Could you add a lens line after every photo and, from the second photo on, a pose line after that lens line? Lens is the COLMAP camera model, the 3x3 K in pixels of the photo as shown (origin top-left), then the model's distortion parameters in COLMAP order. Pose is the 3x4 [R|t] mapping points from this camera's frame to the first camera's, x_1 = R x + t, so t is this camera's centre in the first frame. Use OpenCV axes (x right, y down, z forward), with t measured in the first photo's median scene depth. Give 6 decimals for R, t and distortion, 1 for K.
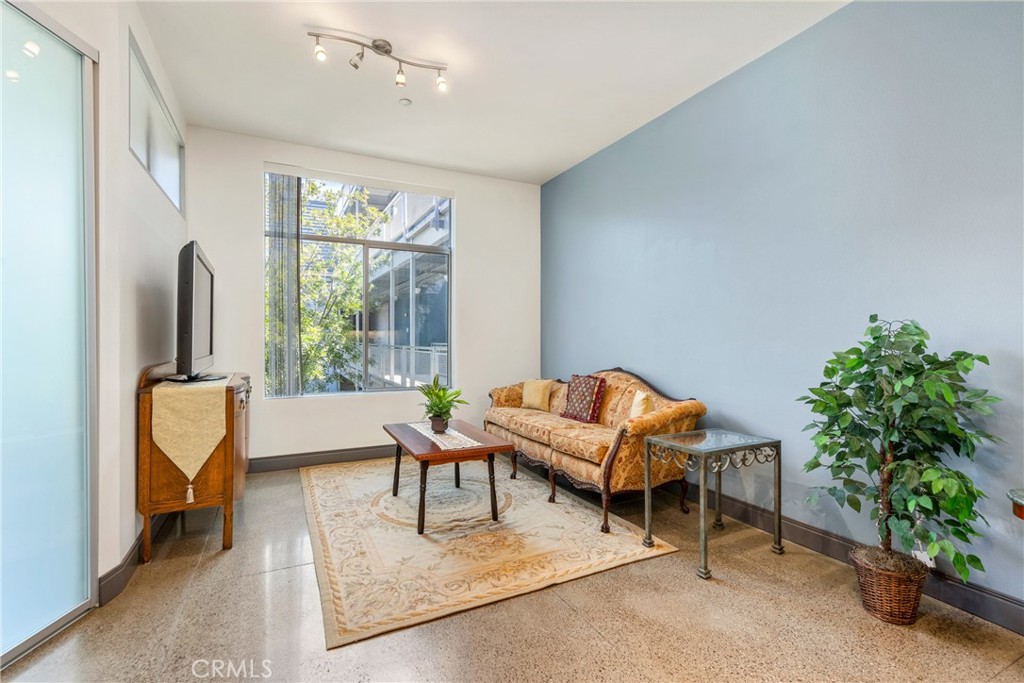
lens RADIAL K [[460.8, 0, 507.9], [0, 460.8, 342.3], [0, 0, 1]] dist [0.001862, 0.000575]
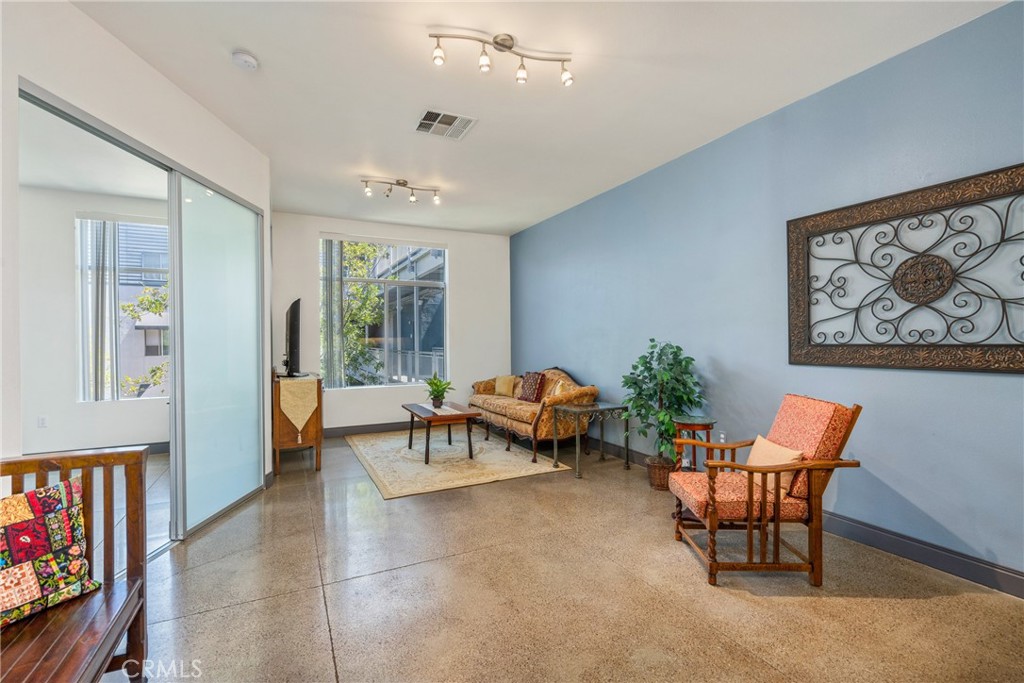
lens RADIAL K [[460.8, 0, 508.3], [0, 460.8, 342.6], [0, 0, 1]] dist [0.001862, 0.000575]
pose [[0.999949, -0.009798, -0.002292, 0.120536], [0.009793, 0.999950, -0.002077, -0.031246], [0.002312, 0.002054, 0.999995, -0.702508]]
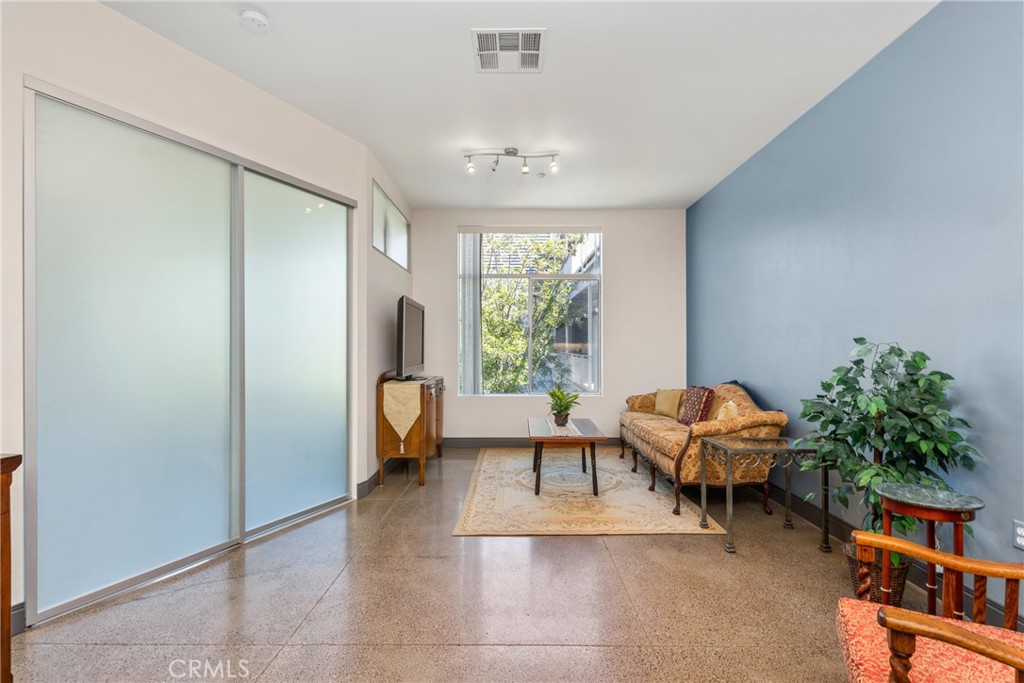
lens RADIAL K [[483.5, 0, 513.6], [0, 483.5, 347.9], [0, 0, 1]] dist [0.003306, 0.000668]
pose [[0.894367, -0.001745, -0.447330, 0.392000], [-0.000791, 0.999985, -0.005484, -0.019684], [0.447333, 0.005258, 0.894352, -0.329616]]
